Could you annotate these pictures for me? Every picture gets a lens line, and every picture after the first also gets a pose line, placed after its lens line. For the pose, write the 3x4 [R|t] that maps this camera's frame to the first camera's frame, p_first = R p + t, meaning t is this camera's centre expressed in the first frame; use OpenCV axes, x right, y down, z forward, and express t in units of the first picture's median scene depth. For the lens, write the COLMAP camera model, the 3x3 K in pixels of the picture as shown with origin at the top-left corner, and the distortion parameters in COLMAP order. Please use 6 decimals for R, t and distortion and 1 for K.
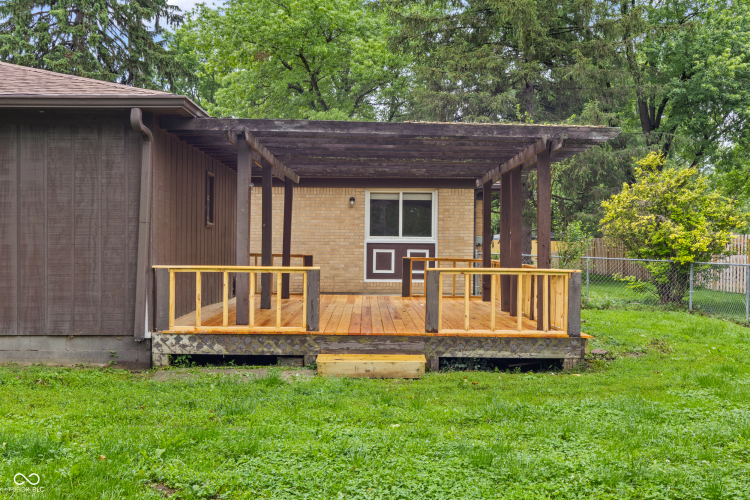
lens RADIAL K [[814.6, 0, 375.2], [0, 814.6, 244.6], [0, 0, 1]] dist [0.012396, 0.000000]
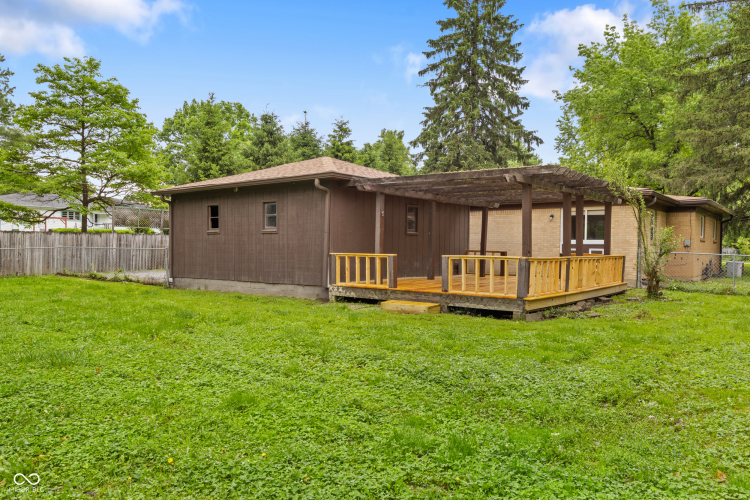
lens RADIAL K [[537.9, 0, 374.7], [0, 537.9, 255.5], [0, 0, 1]] dist [-0.000178, -0.001069]
pose [[0.784903, 0.008271, -0.619564, 0.672752], [-0.001812, 0.999937, 0.011053, 0.016366], [0.619617, -0.007553, 0.784868, -0.012242]]
